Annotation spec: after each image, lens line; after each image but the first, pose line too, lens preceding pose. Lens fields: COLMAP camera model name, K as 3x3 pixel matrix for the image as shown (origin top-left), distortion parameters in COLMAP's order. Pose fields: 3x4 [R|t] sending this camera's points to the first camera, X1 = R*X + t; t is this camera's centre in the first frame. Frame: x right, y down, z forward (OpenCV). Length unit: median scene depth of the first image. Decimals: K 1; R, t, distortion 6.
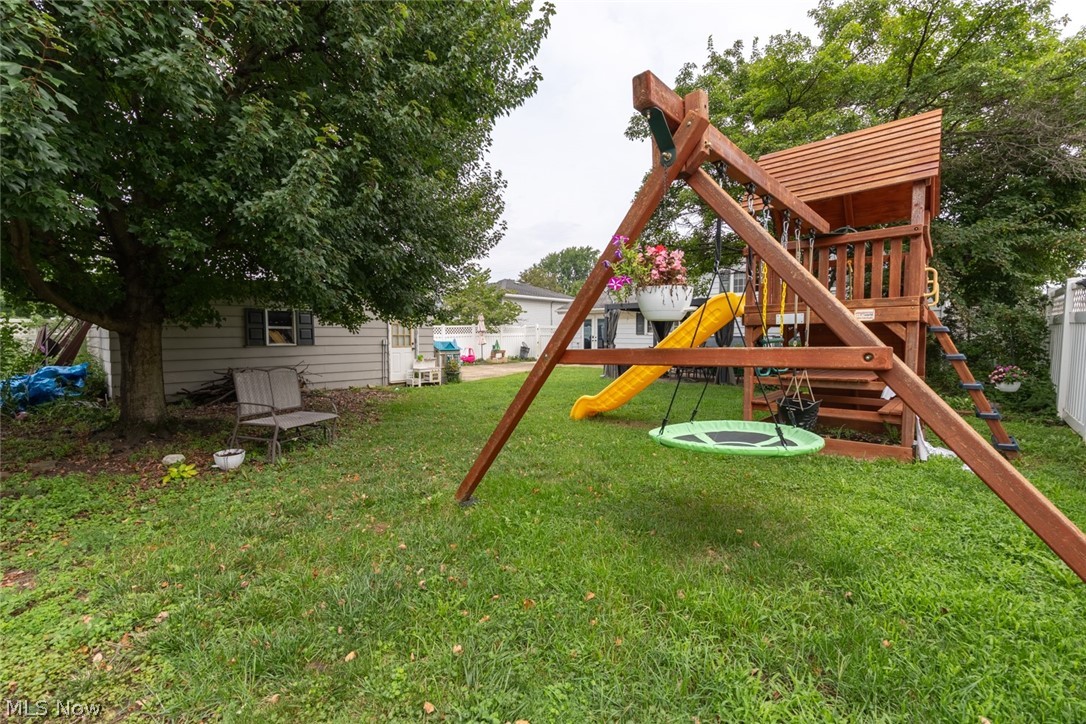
lens RADIAL K [[436.7, 0, 540.3], [0, 436.7, 363.5], [0, 0, 1]] dist [-0.004479, 0.000525]
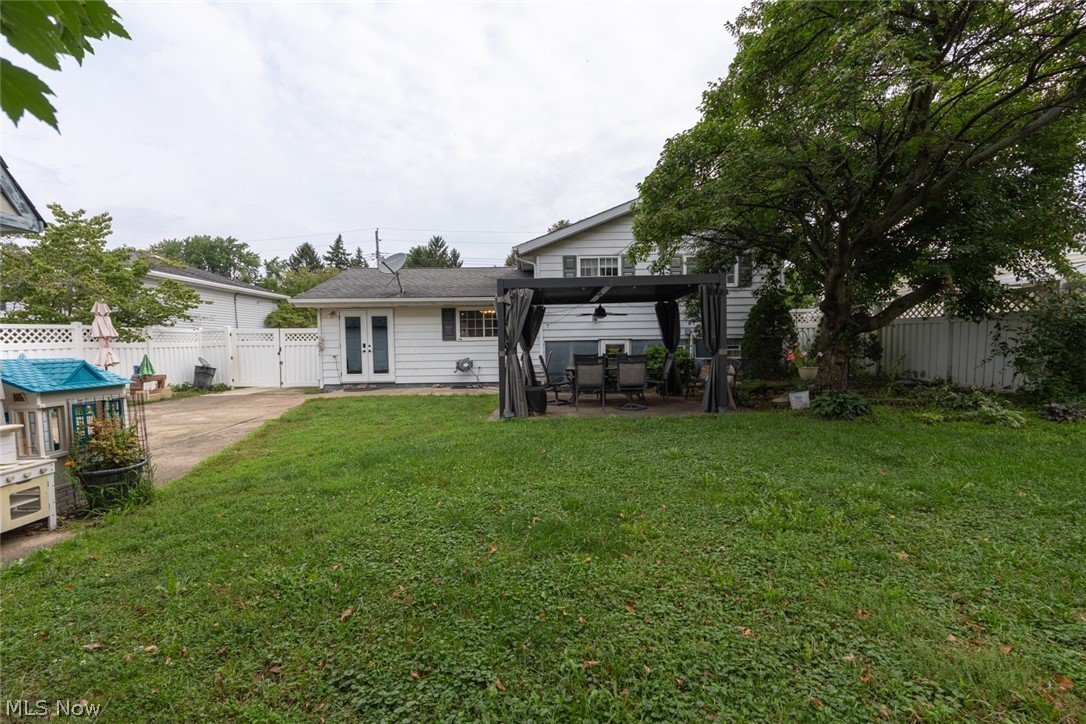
lens RADIAL K [[436.7, 0, 543.9], [0, 436.7, 365.1], [0, 0, 1]] dist [-0.004479, 0.000525]
pose [[0.739864, -0.044393, 0.671290, -0.095195], [0.059395, 0.998234, 0.000551, -0.015341], [-0.670130, 0.039463, 0.741194, 0.319697]]
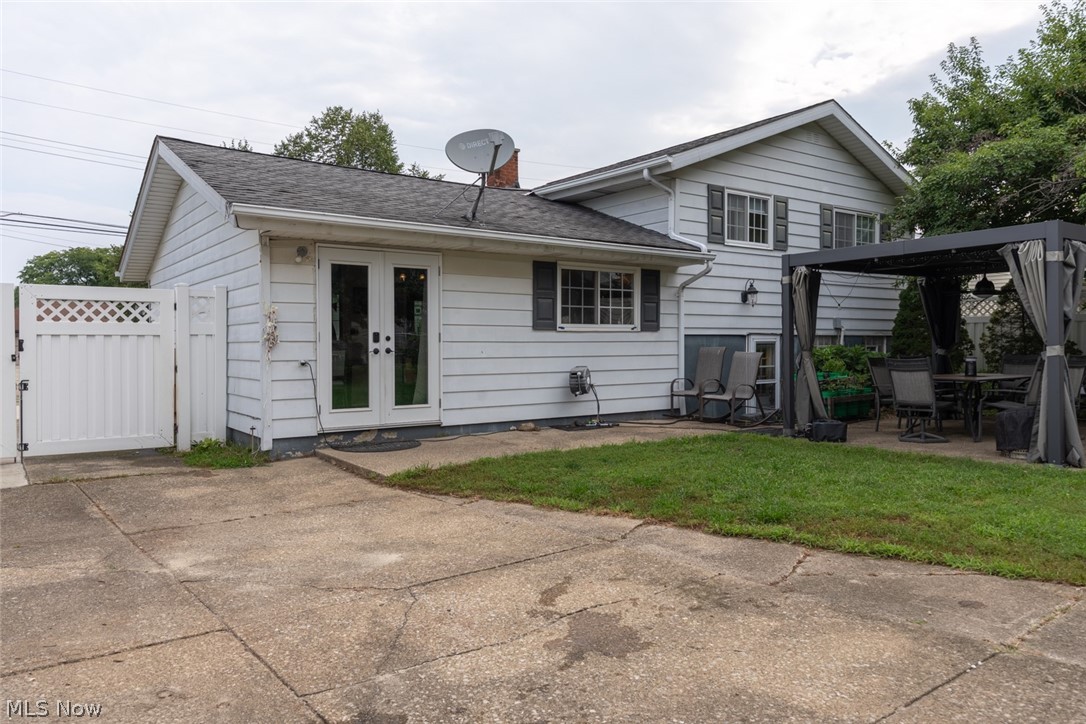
lens RADIAL K [[753.2, 0, 539.9], [0, 753.2, 367.1], [0, 0, 1]] dist [0.007912, -0.012057]
pose [[0.209289, -0.031484, 0.977347, -0.250906], [0.067684, 0.997551, 0.017641, -0.038536], [-0.975509, 0.062459, 0.210907, 0.707843]]
